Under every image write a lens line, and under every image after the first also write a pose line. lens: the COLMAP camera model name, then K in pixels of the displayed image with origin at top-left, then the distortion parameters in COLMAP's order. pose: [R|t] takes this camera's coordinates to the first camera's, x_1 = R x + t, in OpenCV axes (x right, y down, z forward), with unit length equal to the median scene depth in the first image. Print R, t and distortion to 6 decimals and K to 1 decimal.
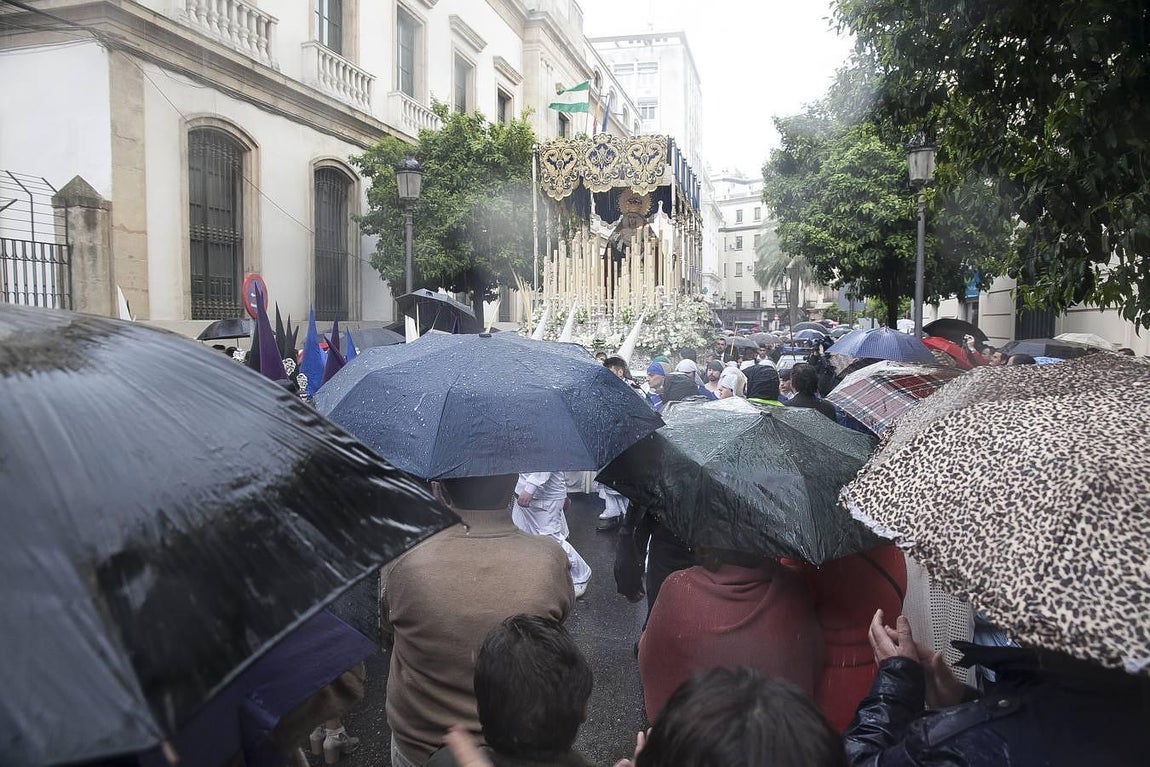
lens RADIAL K [[947.9, 0, 574.9], [0, 947.9, 404.0], [0, 0, 1]] dist [-0.171419, 0.161017]
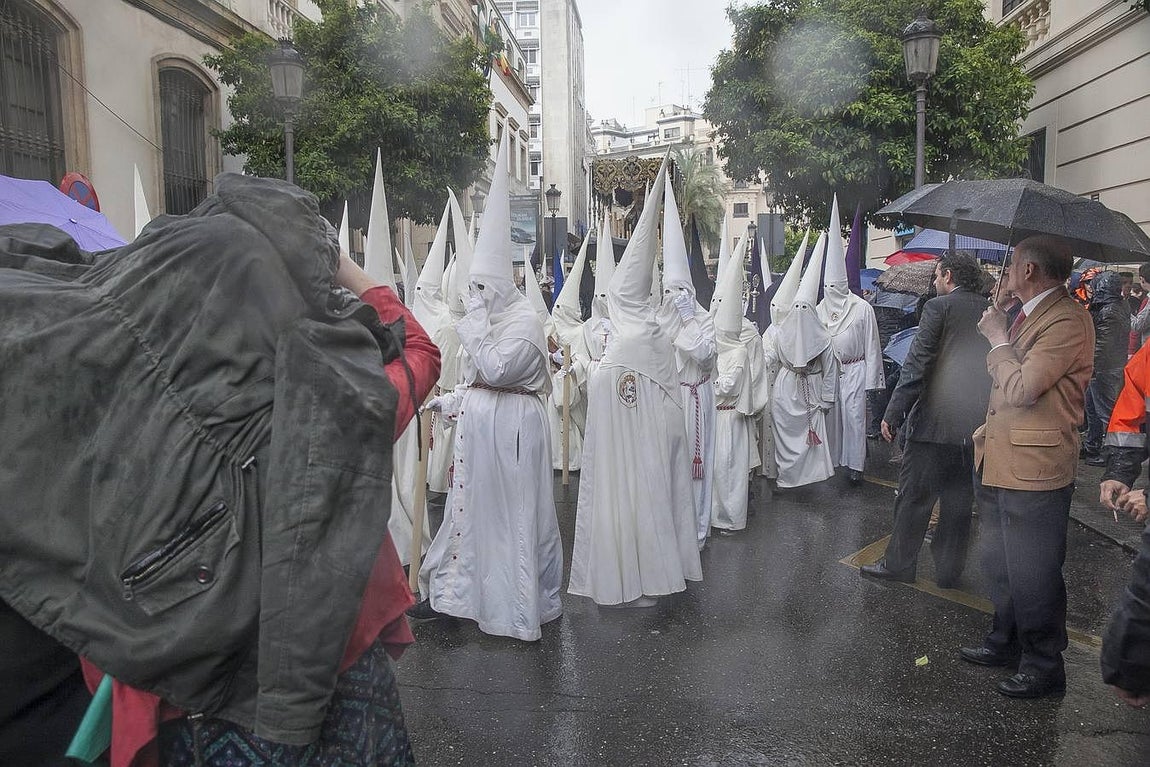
lens RADIAL K [[947.9, 0, 574.9], [0, 947.9, 404.0], [0, 0, 1]] dist [-0.171419, 0.161017]
pose [[0.988986, -0.038347, 0.142955, -0.055120], [0.034197, 0.998922, 0.031376, 0.016191], [-0.144004, -0.026142, 0.989232, 0.185659]]
